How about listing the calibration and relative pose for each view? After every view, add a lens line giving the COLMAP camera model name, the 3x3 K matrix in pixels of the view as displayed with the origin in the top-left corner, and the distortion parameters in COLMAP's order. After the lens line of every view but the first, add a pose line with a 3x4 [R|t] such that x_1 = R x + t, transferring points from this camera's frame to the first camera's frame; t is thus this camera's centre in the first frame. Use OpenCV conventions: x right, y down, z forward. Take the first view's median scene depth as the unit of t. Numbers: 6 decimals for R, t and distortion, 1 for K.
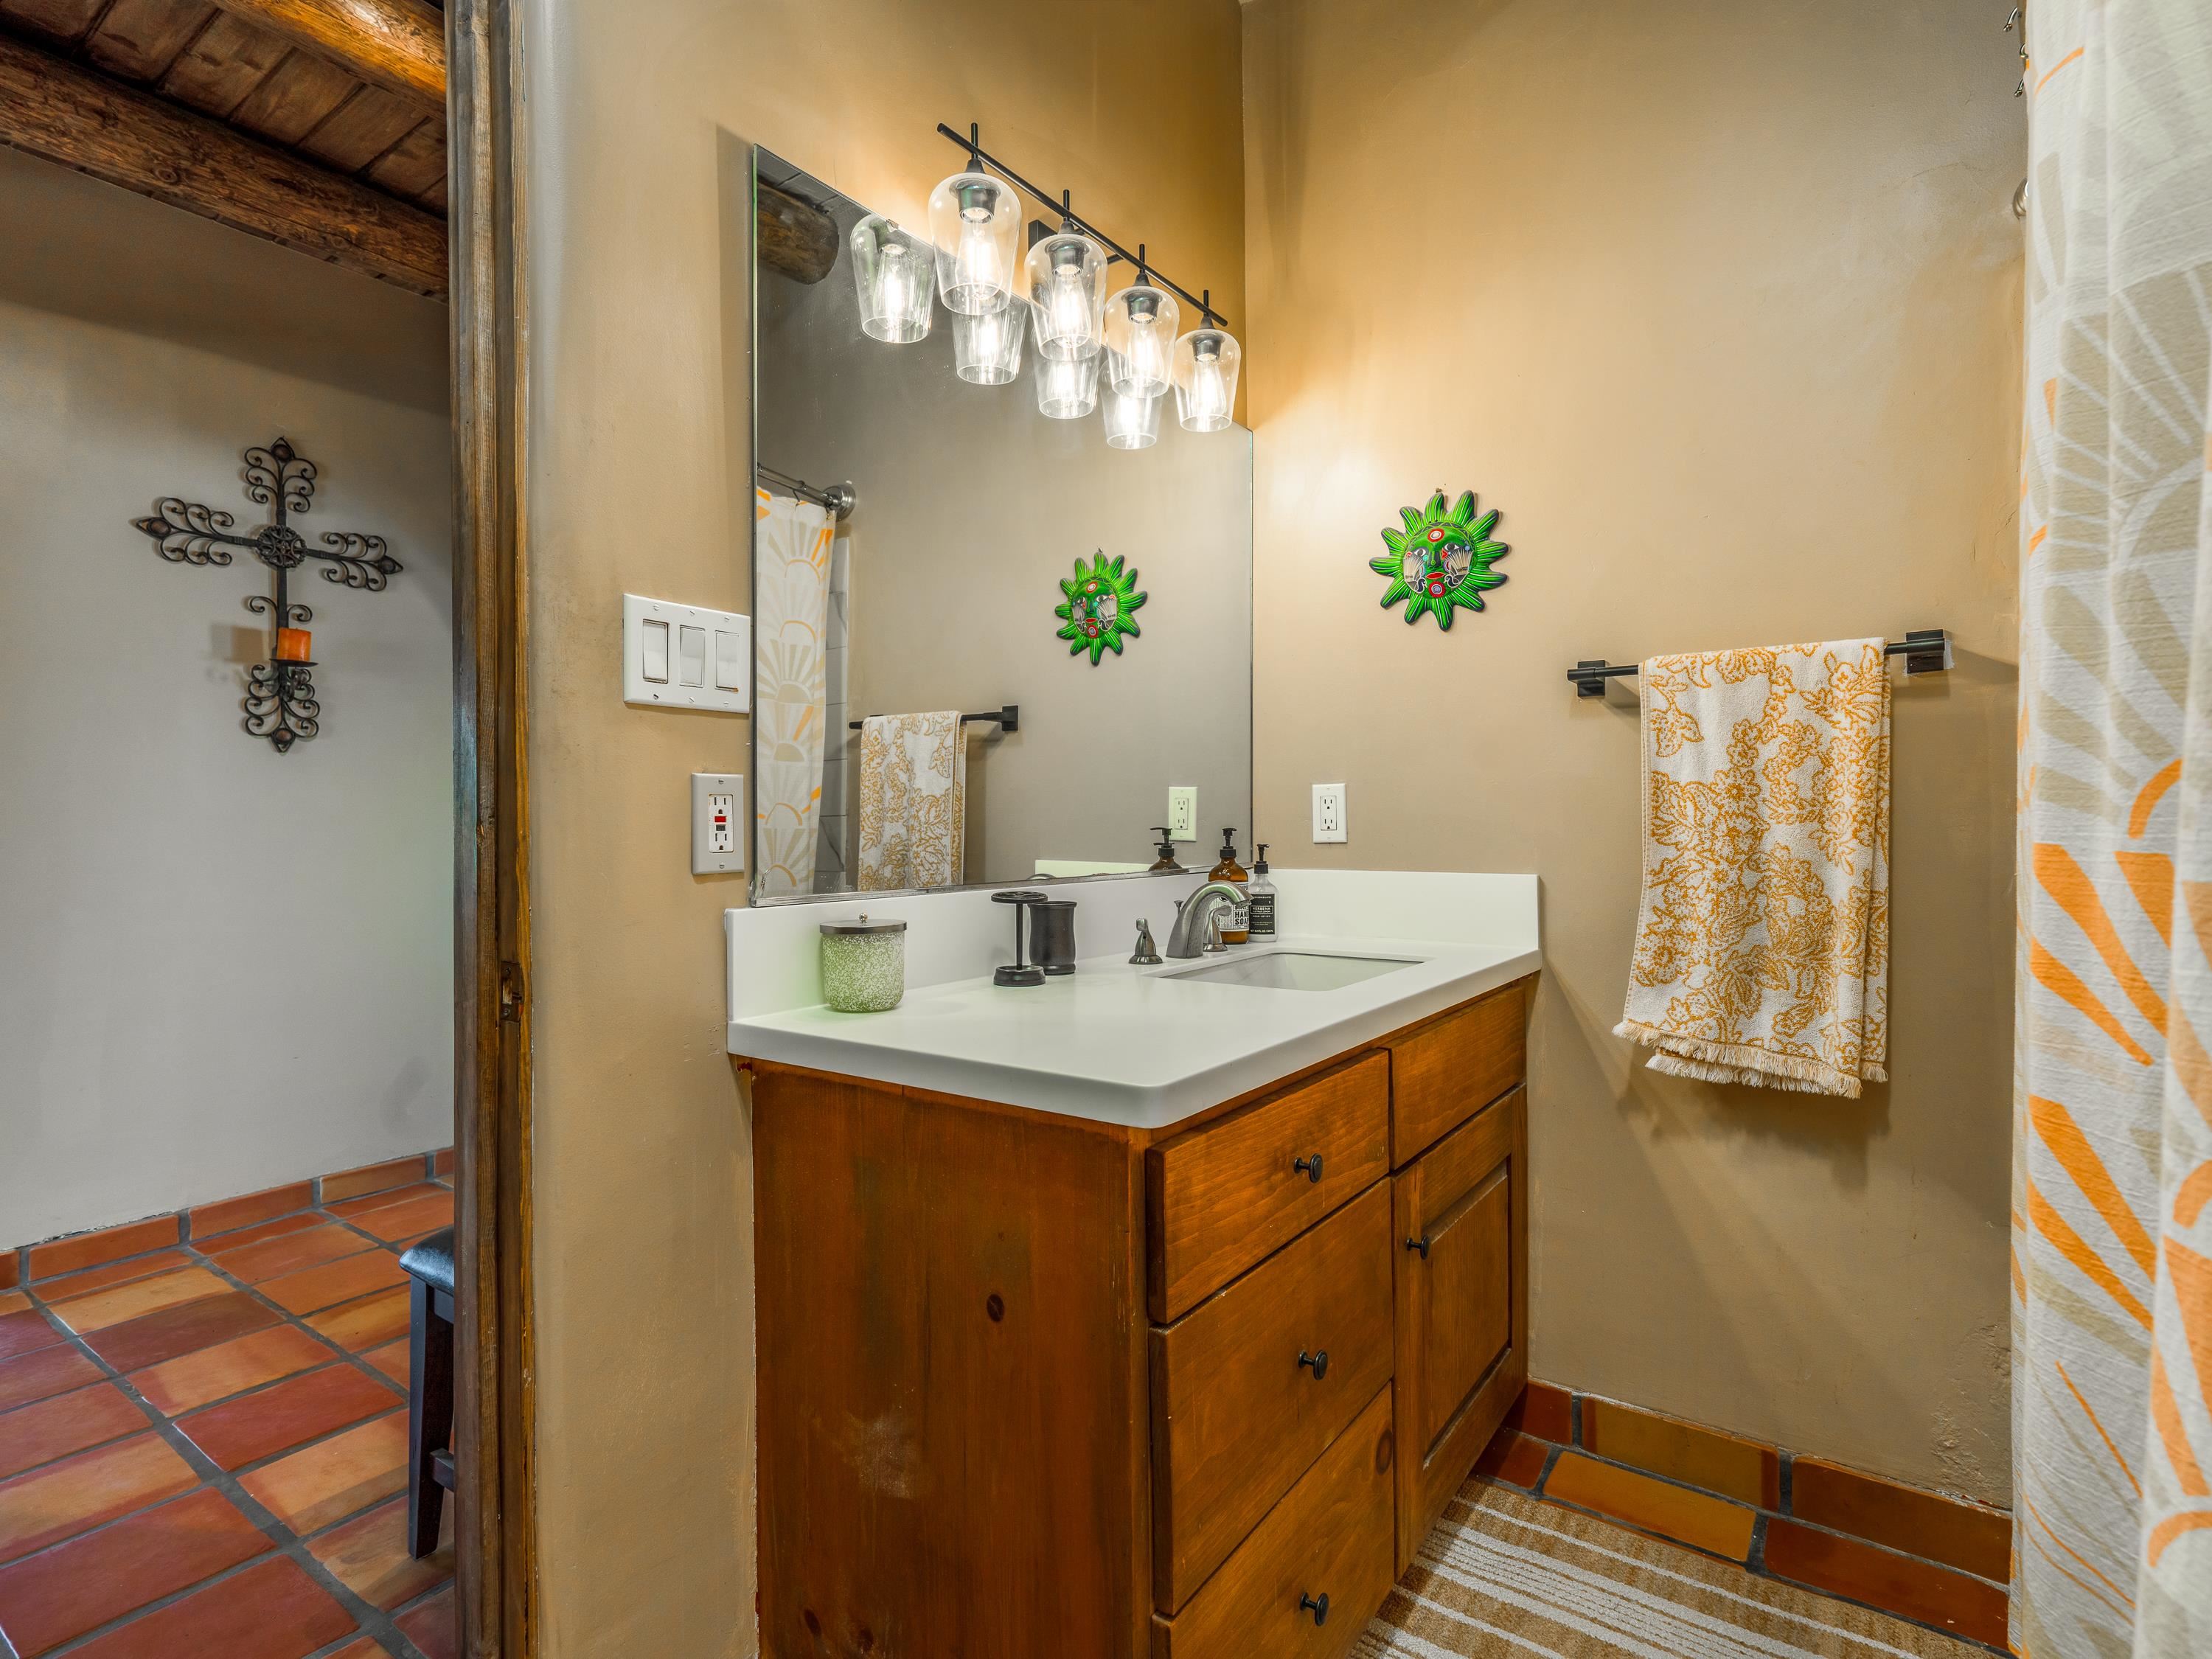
lens RADIAL K [[1128.2, 0, 1099.6], [0, 1128.2, 822.6], [0, 0, 1]] dist [-0.015944, 0.015707]
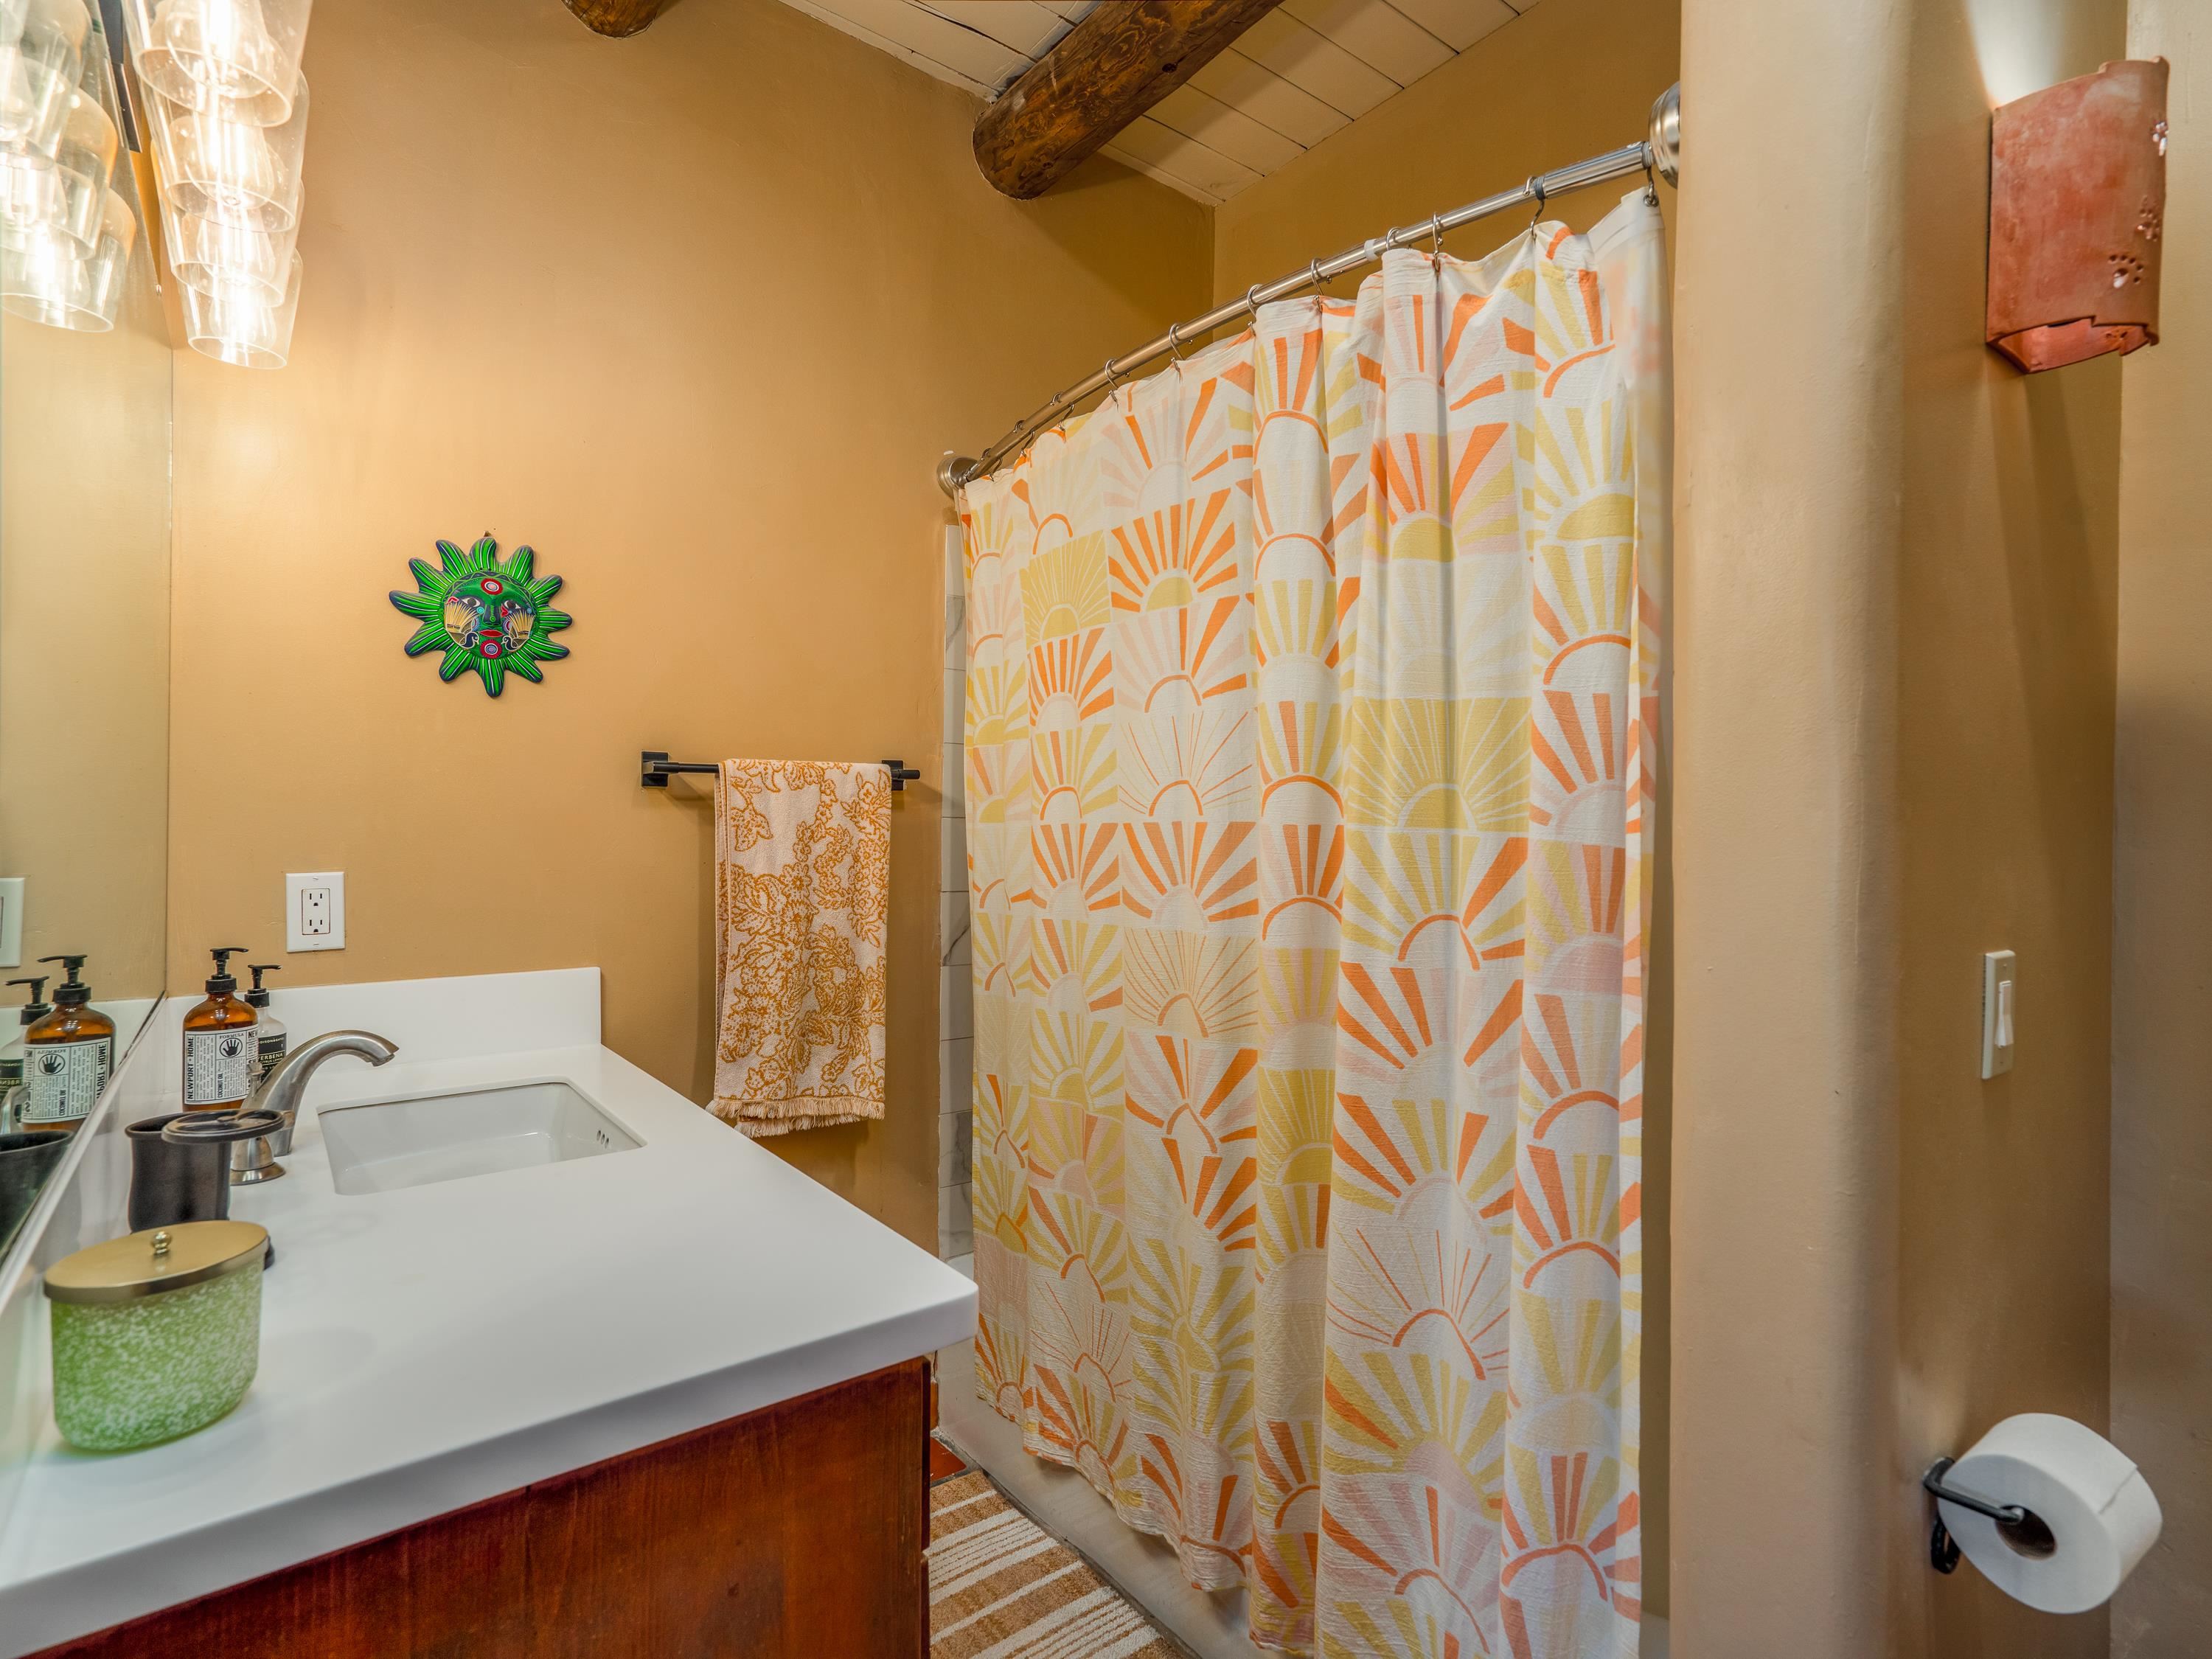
lens RADIAL K [[1128.2, 0, 1099.6], [0, 1128.2, 822.6], [0, 0, 1]] dist [-0.015944, 0.015707]
pose [[0.279287, 0.005176, 0.960194, -0.469290], [-0.007851, 0.999964, -0.003106, -0.087788], [-0.960175, -0.006671, 0.279318, 0.361619]]
